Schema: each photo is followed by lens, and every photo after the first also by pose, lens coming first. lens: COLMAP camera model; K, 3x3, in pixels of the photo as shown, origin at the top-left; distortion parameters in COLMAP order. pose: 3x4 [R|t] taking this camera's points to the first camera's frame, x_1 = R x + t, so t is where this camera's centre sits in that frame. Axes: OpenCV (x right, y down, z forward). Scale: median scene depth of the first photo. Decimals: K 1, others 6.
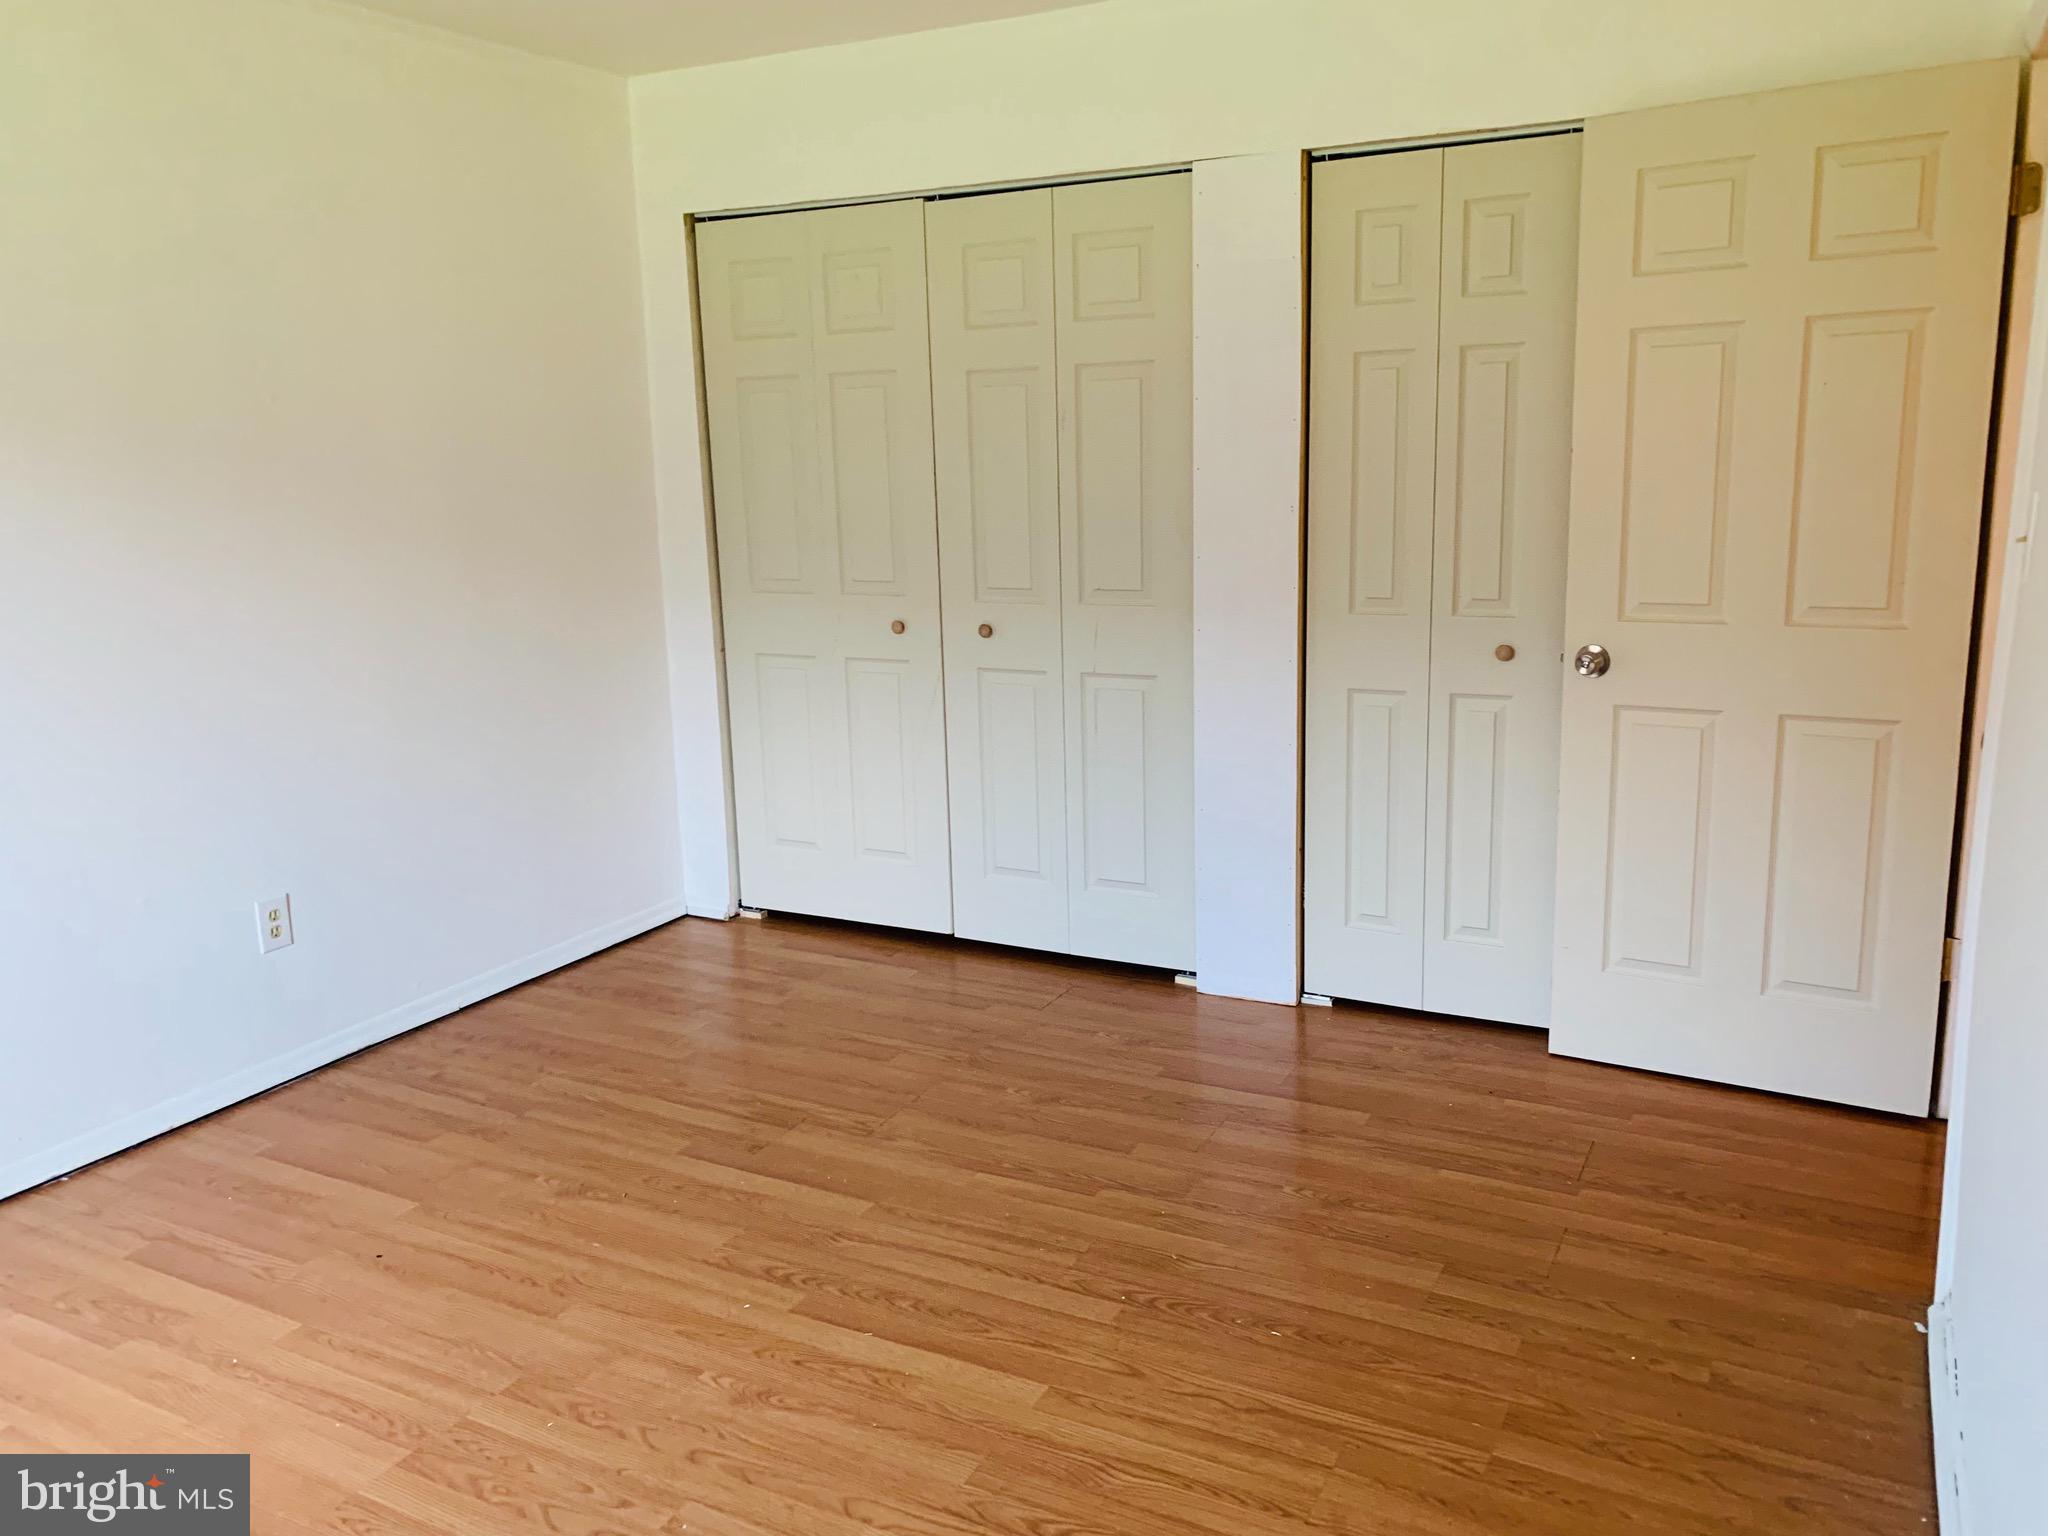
lens RADIAL K [[1585.6, 0, 1016.5], [0, 1585.6, 769.6], [0, 0, 1]] dist [0.041144, -0.044706]
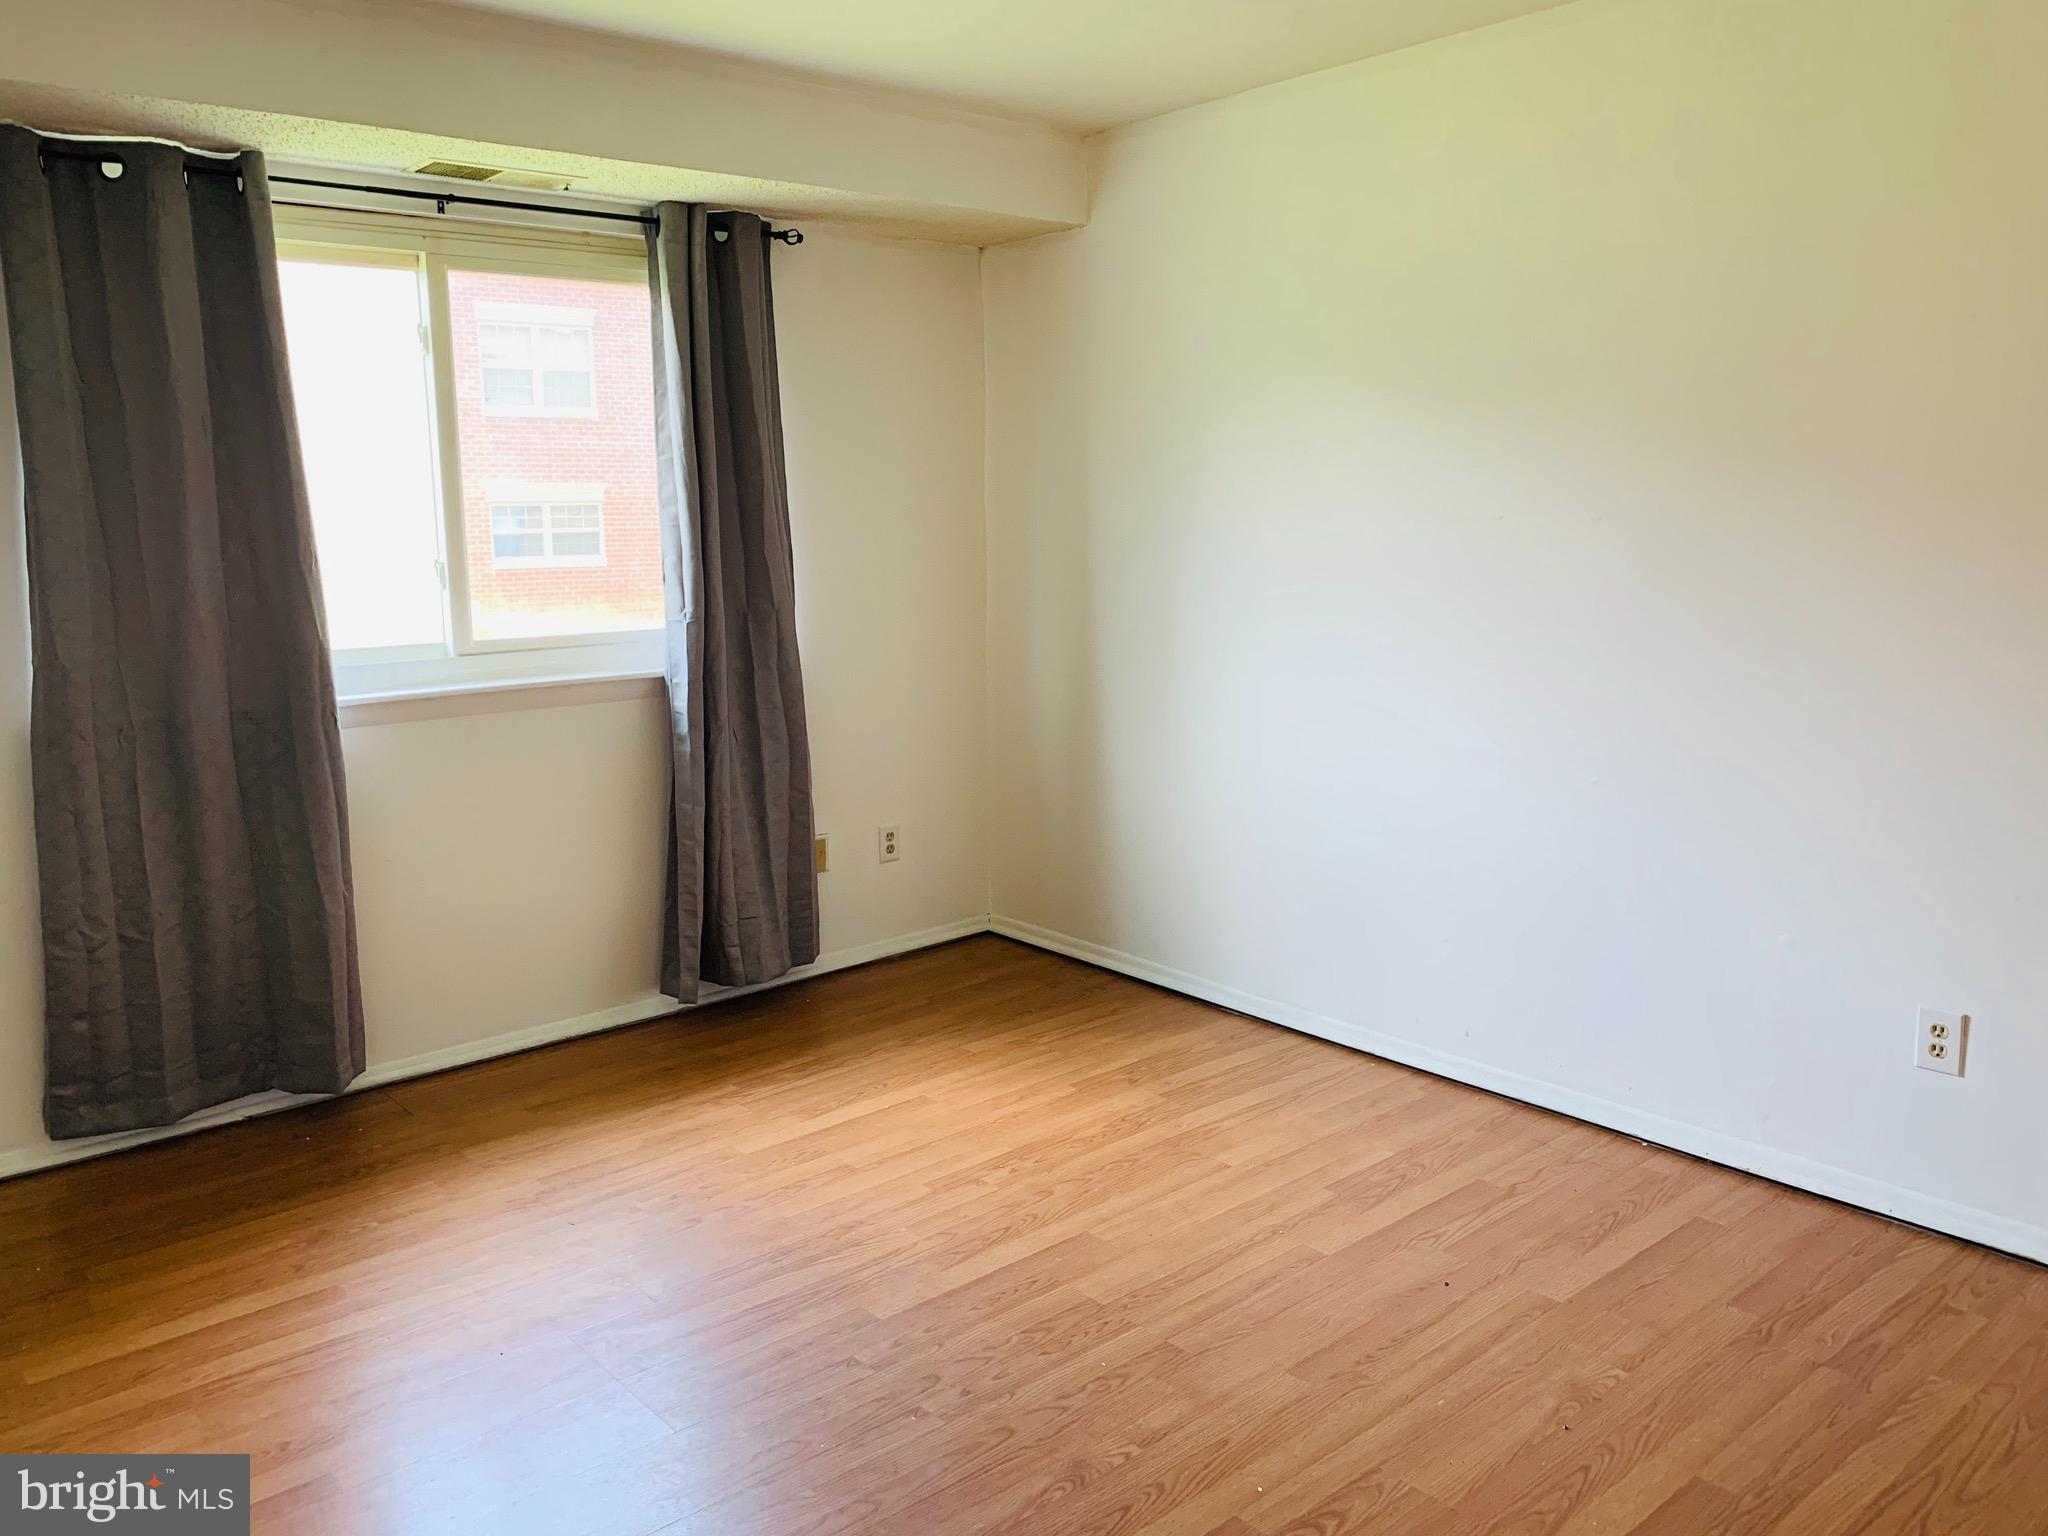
lens RADIAL K [[1585.6, 0, 1019.9], [0, 1585.6, 758.1], [0, 0, 1]] dist [0.041144, -0.044706]
pose [[-0.365055, 0.182618, -0.912899, 0.514616], [-0.164057, 0.952609, 0.256165, -0.207399], [0.916417, 0.243282, -0.317796, 0.920325]]
